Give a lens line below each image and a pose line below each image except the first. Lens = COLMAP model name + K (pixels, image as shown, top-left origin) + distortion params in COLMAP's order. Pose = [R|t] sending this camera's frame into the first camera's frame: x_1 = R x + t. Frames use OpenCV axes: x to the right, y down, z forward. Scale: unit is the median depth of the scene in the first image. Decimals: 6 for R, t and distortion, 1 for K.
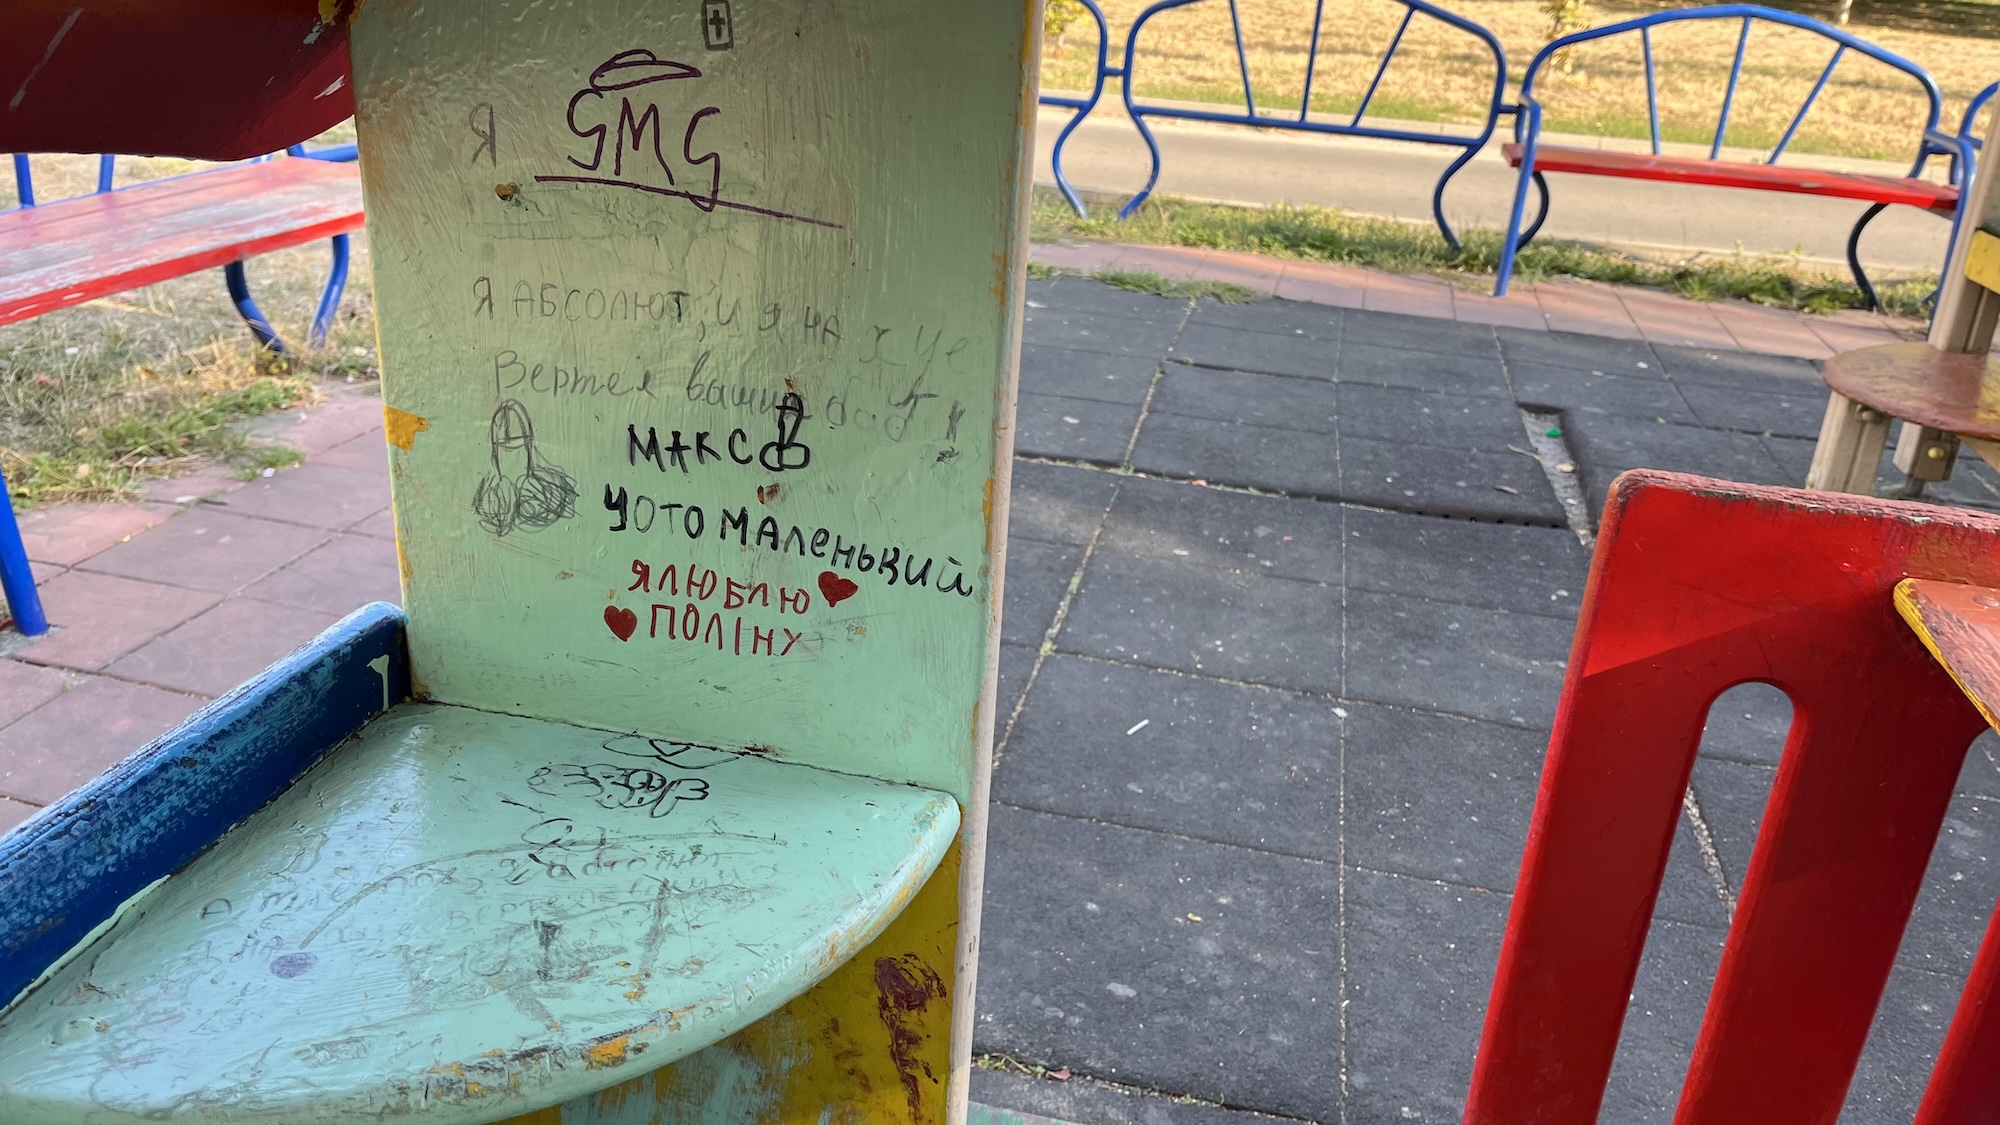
lens RADIAL K [[1533.9, 0, 983.3], [0, 1533.9, 571.3], [0, 0, 1]] dist [0.039824, -0.052805]
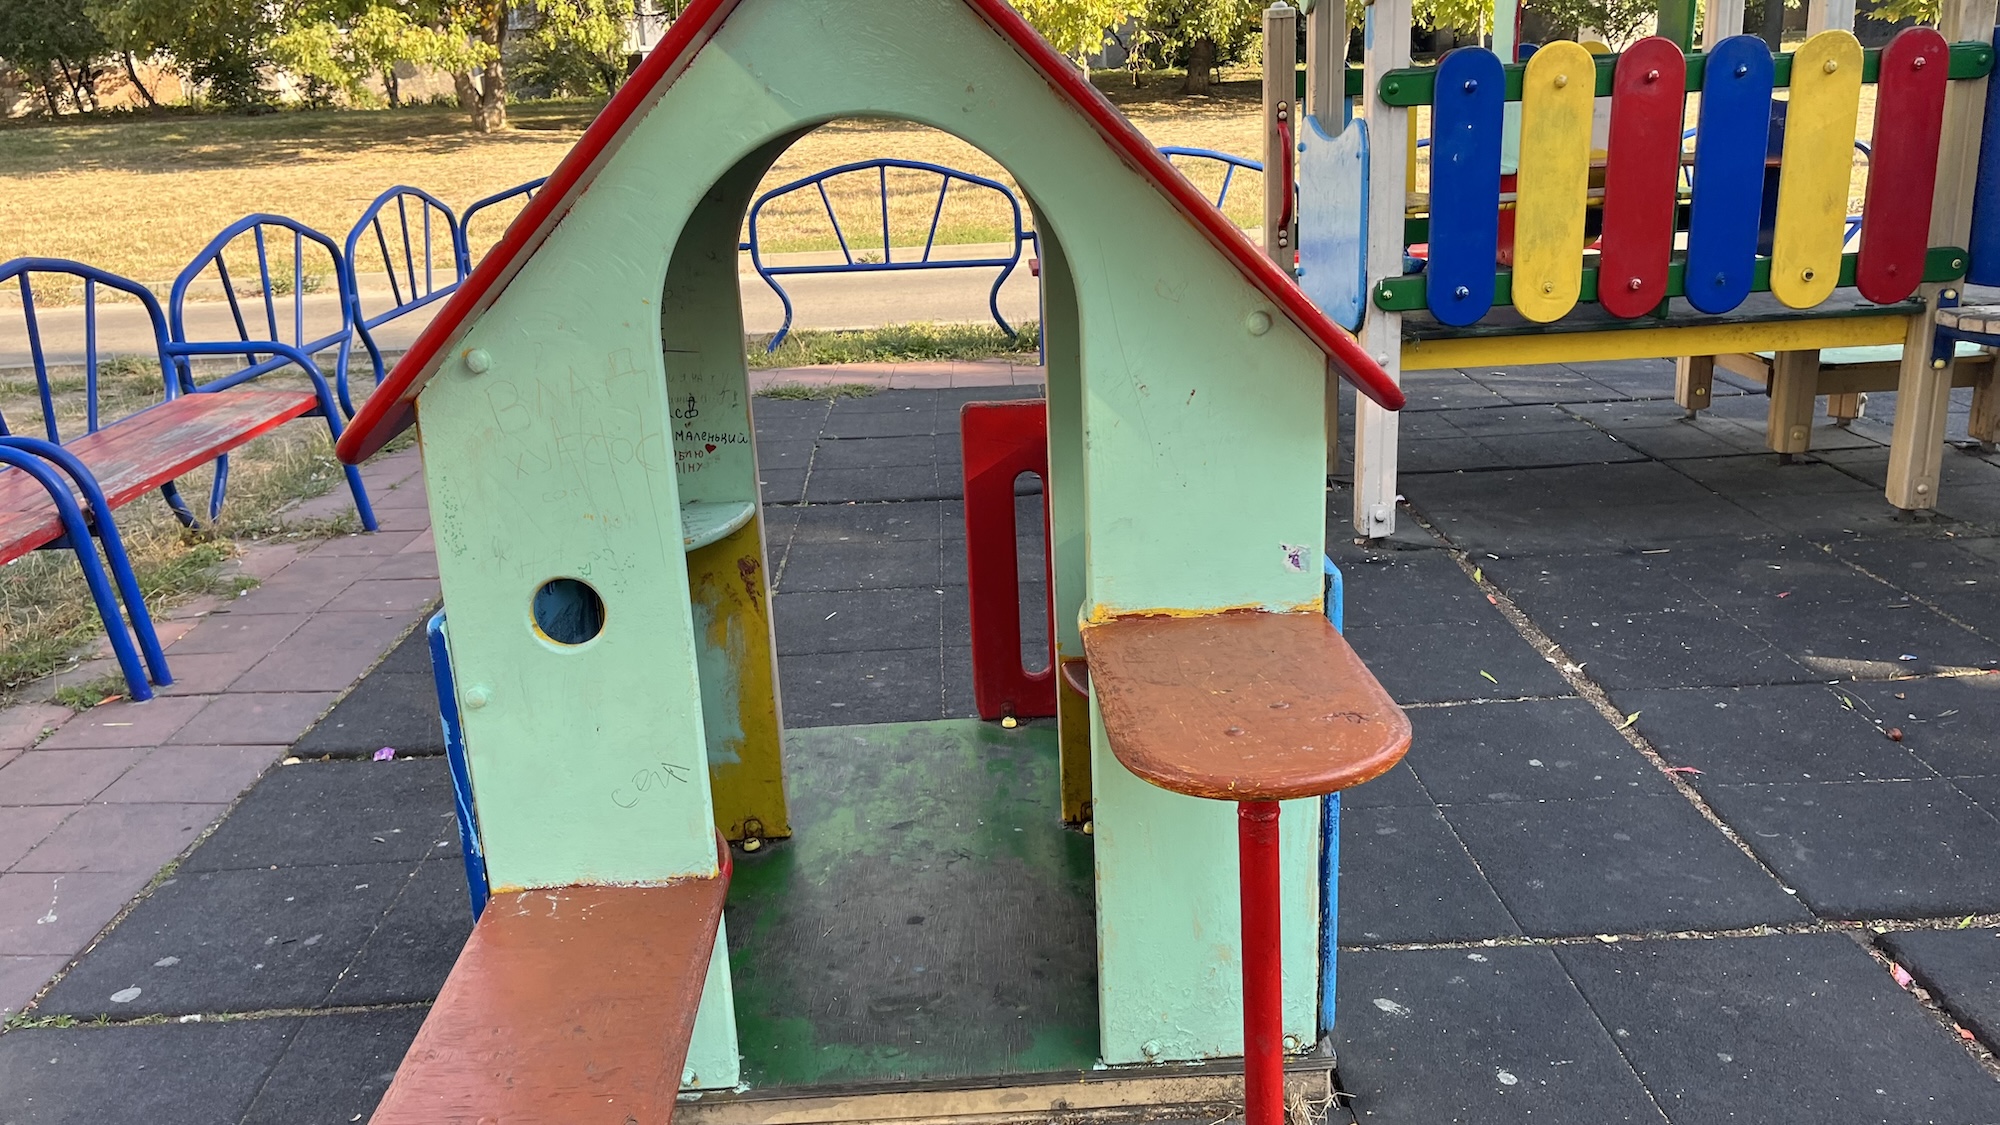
lens RADIAL K [[1533.9, 0, 1011.8], [0, 1533.9, 566.0], [0, 0, 1]] dist [0.039824, -0.052805]
pose [[0.959990, -0.179609, 0.214847, -0.049832], [0.197236, 0.978300, -0.063456, 0.136107], [-0.198787, 0.103293, 0.974584, -0.556154]]
